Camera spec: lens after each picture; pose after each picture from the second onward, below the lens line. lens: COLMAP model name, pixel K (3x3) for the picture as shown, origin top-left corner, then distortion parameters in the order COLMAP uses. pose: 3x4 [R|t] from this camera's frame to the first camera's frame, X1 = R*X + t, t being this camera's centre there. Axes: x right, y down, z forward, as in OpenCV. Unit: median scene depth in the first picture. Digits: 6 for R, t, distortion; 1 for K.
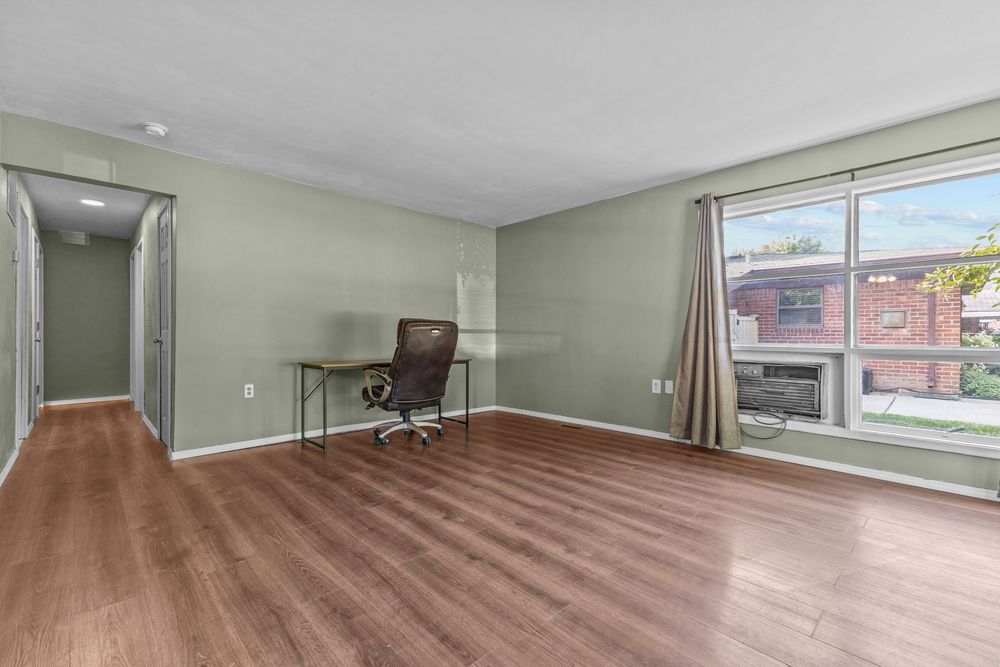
lens RADIAL K [[433.4, 0, 499.7], [0, 433.4, 334.2], [0, 0, 1]] dist [0.009311, -0.000646]
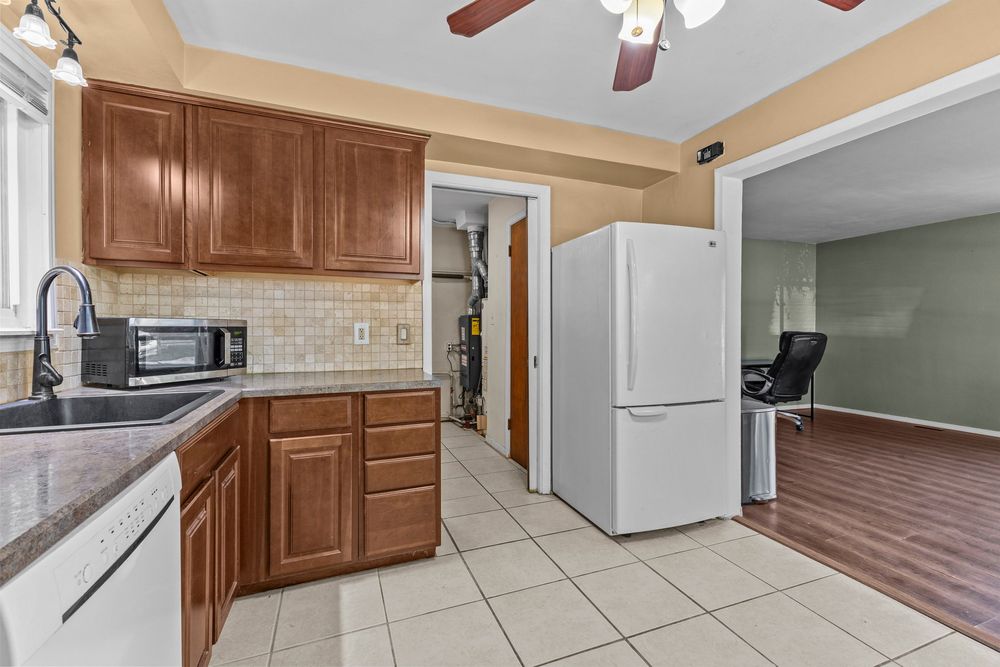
lens RADIAL K [[428.5, 0, 499.2], [0, 428.5, 327.9], [0, 0, 1]] dist [0.008372, -0.000169]
pose [[0.921954, 0.002442, -0.387291, -0.582290], [-0.001935, 0.999997, 0.001700, -0.053215], [0.387294, -0.000818, 0.921956, -0.586026]]
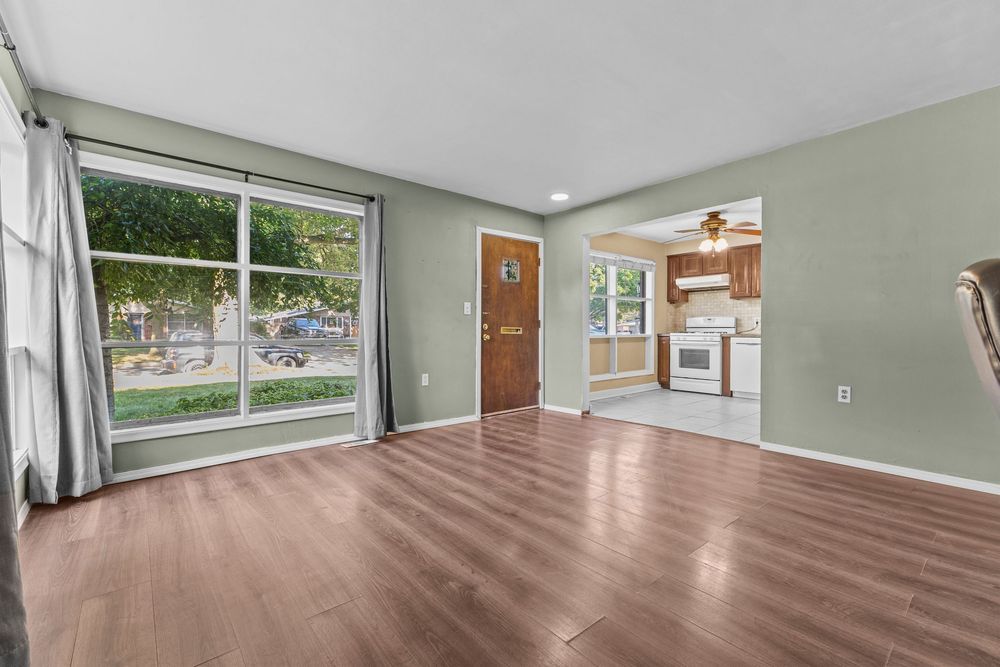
lens RADIAL K [[428.5, 0, 499.2], [0, 428.5, 327.9], [0, 0, 1]] dist [0.008372, -0.000169]
pose [[-0.997834, -0.001089, 0.065770, 0.107973], [-0.001249, 0.999996, -0.002387, 0.001506], [-0.065767, -0.002464, -0.997832, 1.444123]]
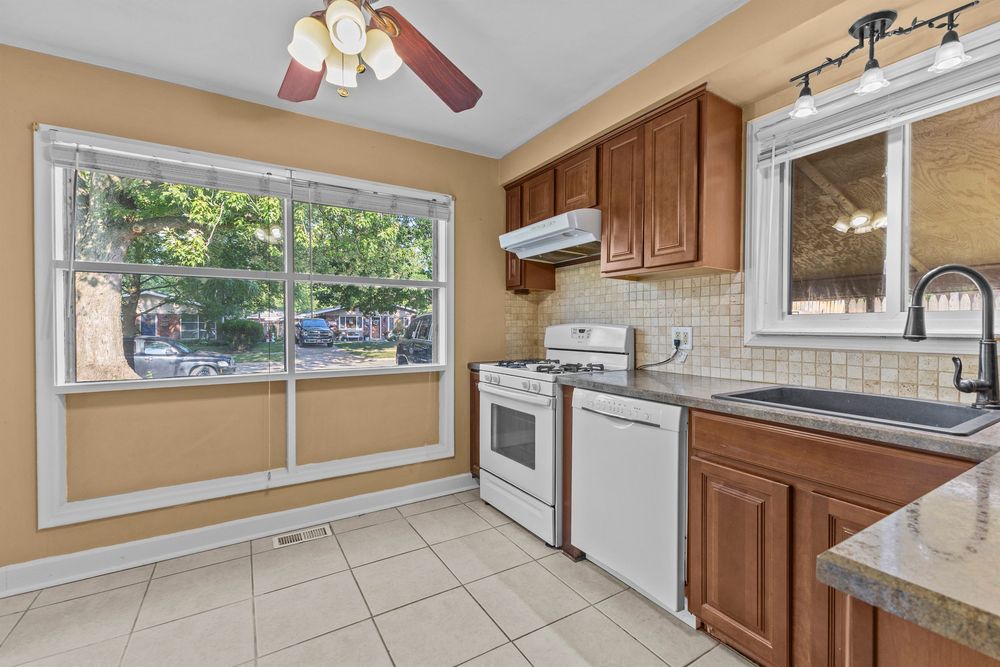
lens RADIAL K [[433.1, 0, 502.6], [0, 433.1, 327.9], [0, 0, 1]] dist [0.011334, -0.000173]
pose [[-0.976451, -0.001480, 0.215735, -0.822415], [-0.000847, 0.999995, 0.003029, -0.054674], [-0.215738, 0.002775, -0.976447, 0.148232]]
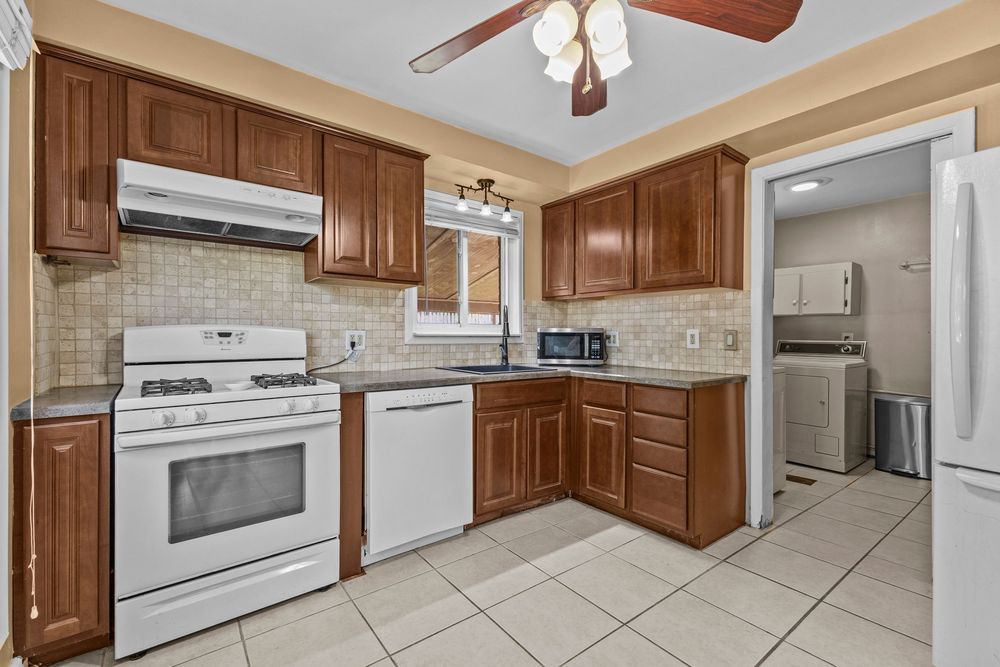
lens RADIAL K [[433.4, 0, 499.7], [0, 433.4, 334.2], [0, 0, 1]] dist [0.009311, -0.000646]
pose [[-0.115850, 0.001714, -0.993265, -0.181165], [-0.005152, 0.999984, 0.002326, -0.050483], [0.993253, 0.005387, -0.115839, -0.250548]]
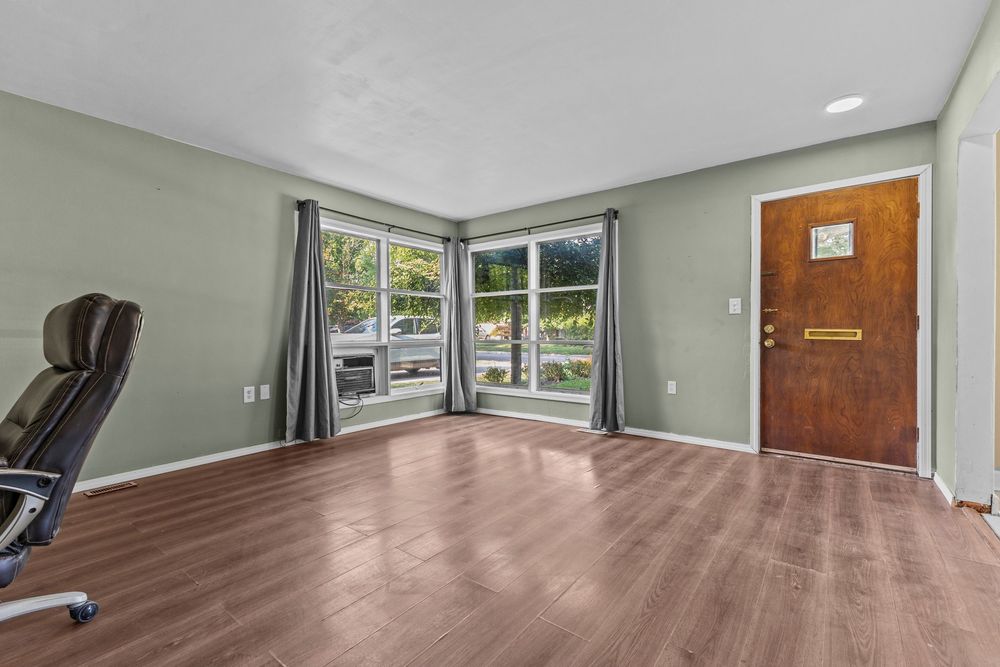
lens RADIAL K [[433.4, 0, 499.7], [0, 433.4, 334.2], [0, 0, 1]] dist [0.009311, -0.000646]
pose [[-0.145951, -0.005511, 0.989276, -0.719495], [0.004839, 0.999969, 0.006284, -0.002869], [-0.989280, 0.005705, -0.145920, 0.809570]]
